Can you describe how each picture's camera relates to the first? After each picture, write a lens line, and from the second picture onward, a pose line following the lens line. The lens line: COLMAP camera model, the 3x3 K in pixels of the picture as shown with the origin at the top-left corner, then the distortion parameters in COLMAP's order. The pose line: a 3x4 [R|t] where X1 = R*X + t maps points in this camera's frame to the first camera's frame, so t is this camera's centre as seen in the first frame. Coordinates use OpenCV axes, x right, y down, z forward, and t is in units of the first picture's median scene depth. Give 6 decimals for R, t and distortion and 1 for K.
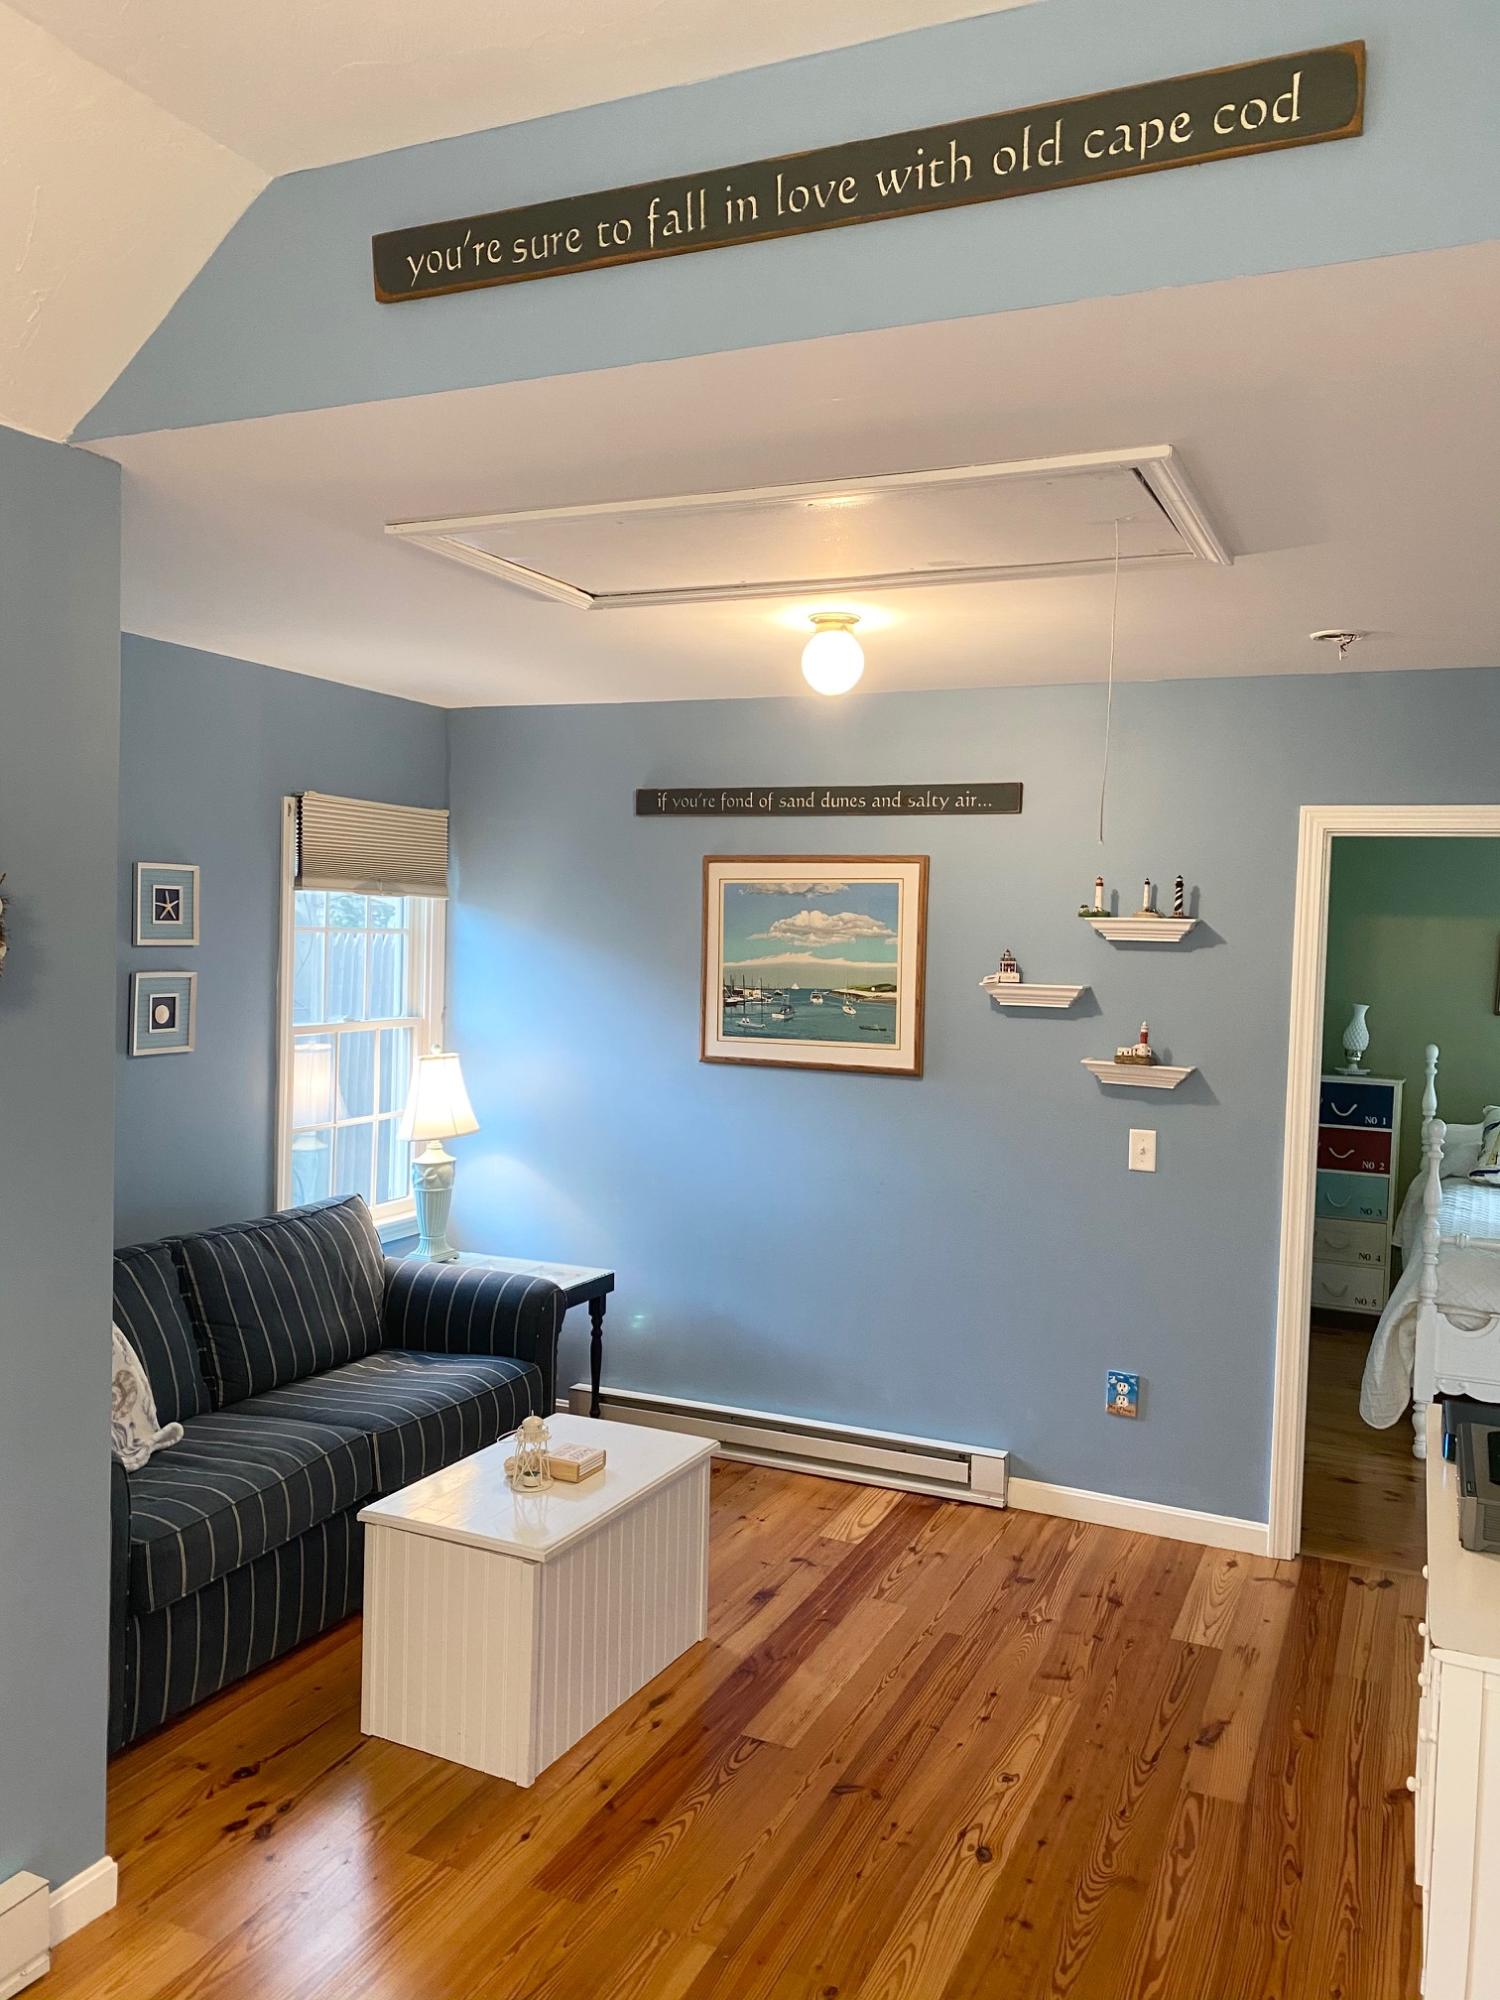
lens RADIAL K [[1529.7, 0, 761.9], [0, 1529.7, 1000.9], [0, 0, 1]] dist [0.050194, -0.055883]
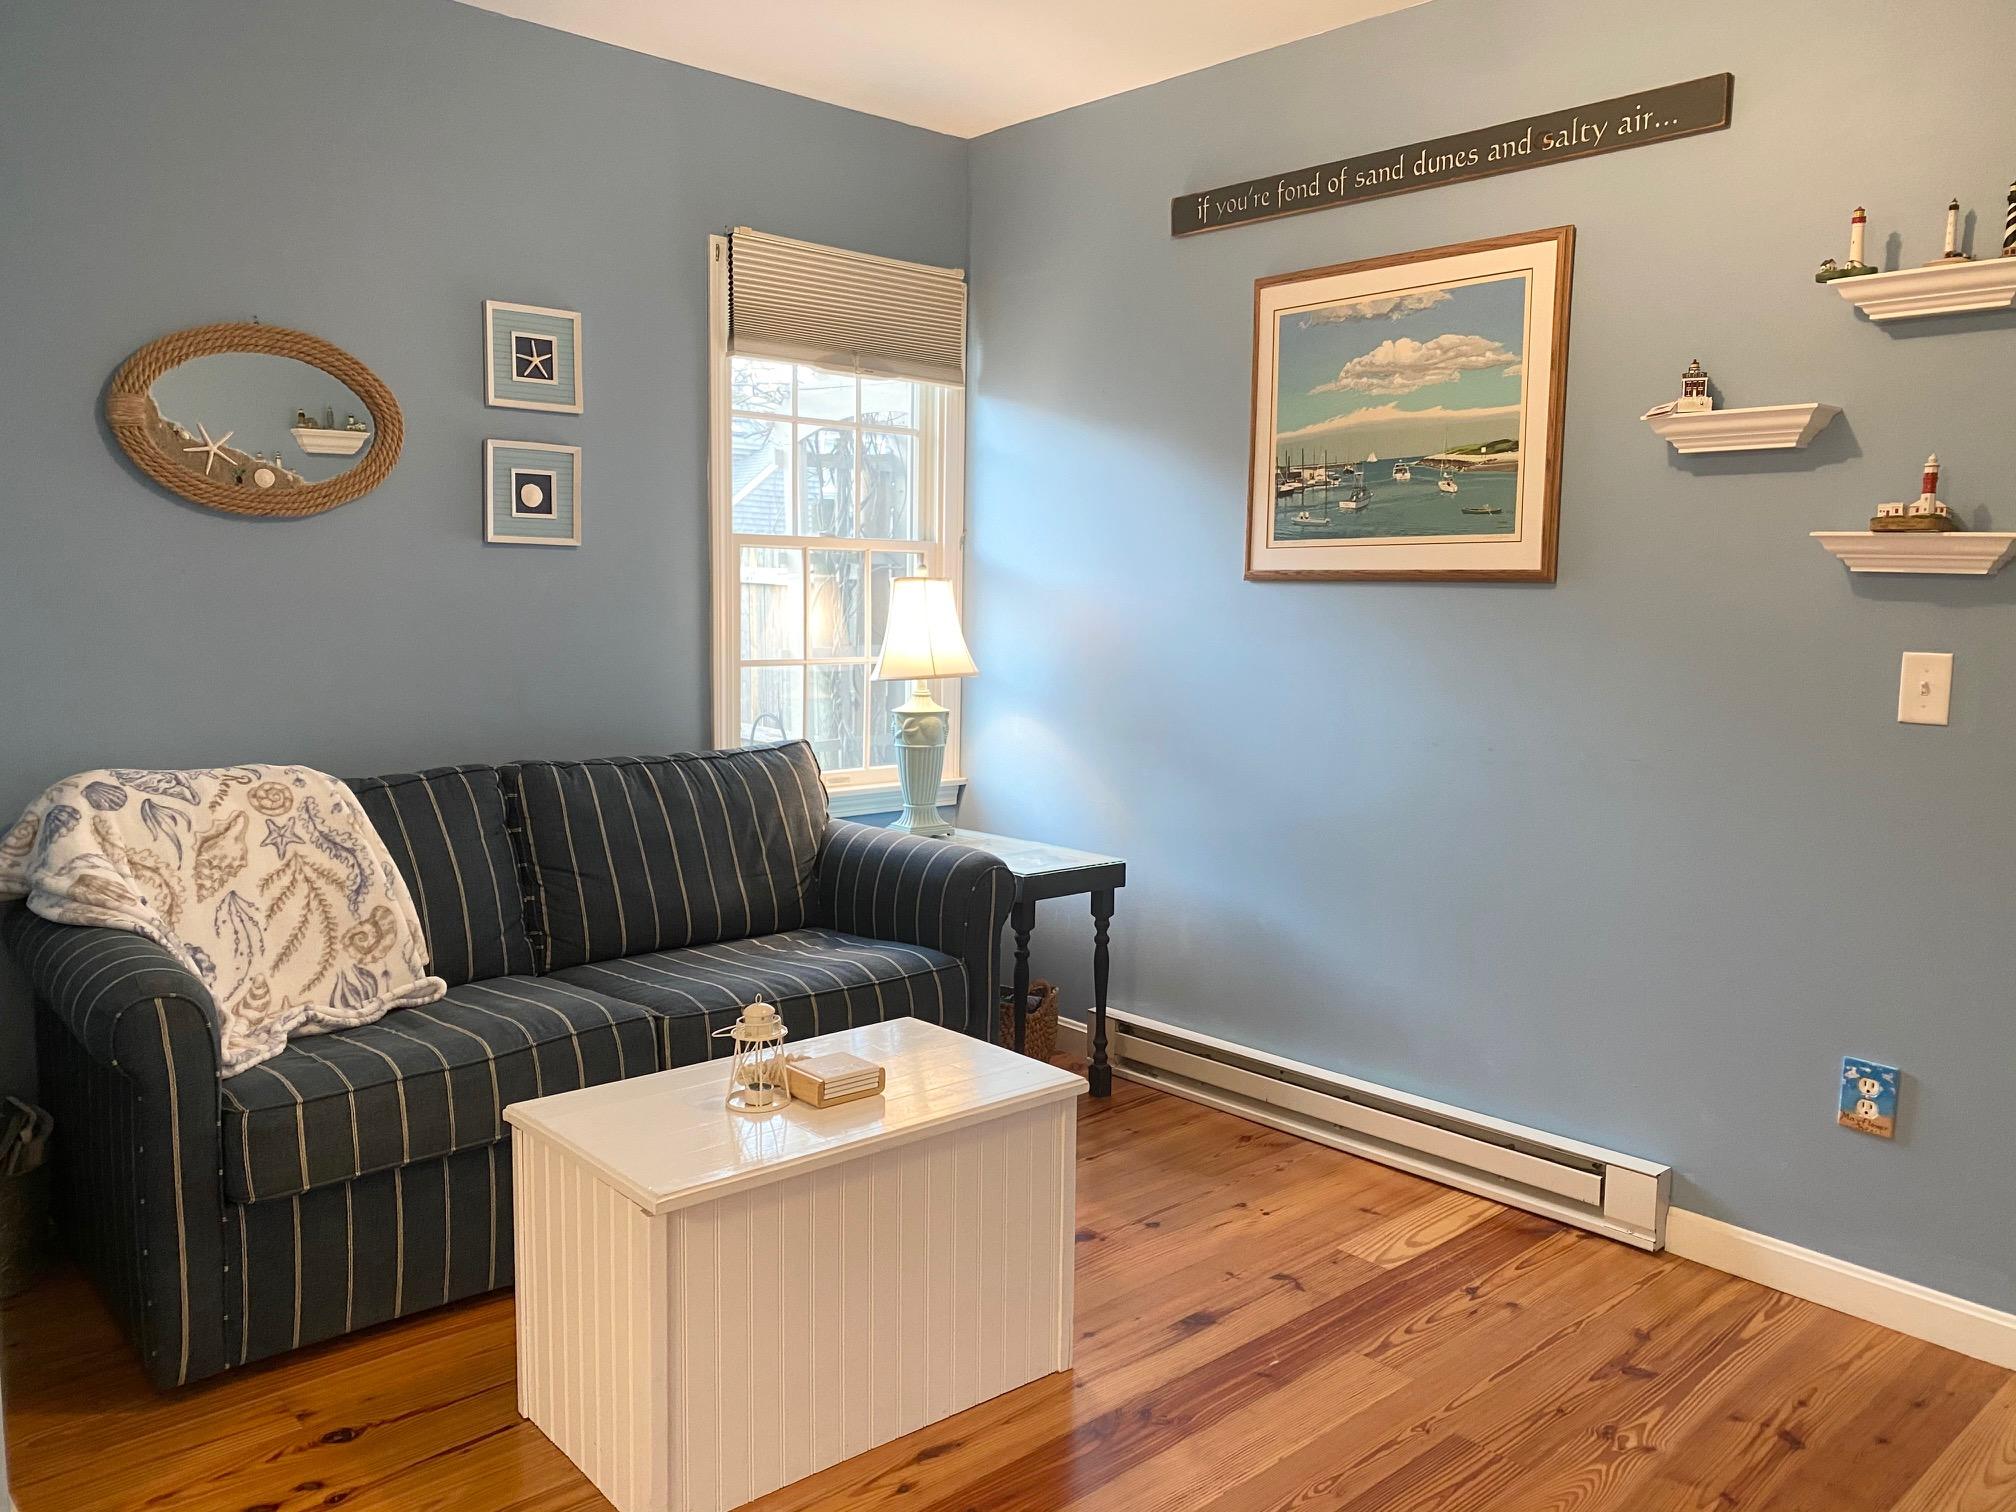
lens RADIAL K [[1541.9, 0, 1001.7], [0, 1541.9, 764.3], [0, 0, 1]] dist [0.050194, -0.055883]
pose [[0.917299, 0.034065, -0.396740, 0.162224], [-0.008373, 0.997764, 0.066310, 0.089980], [0.398112, -0.057504, 0.915533, 0.322803]]
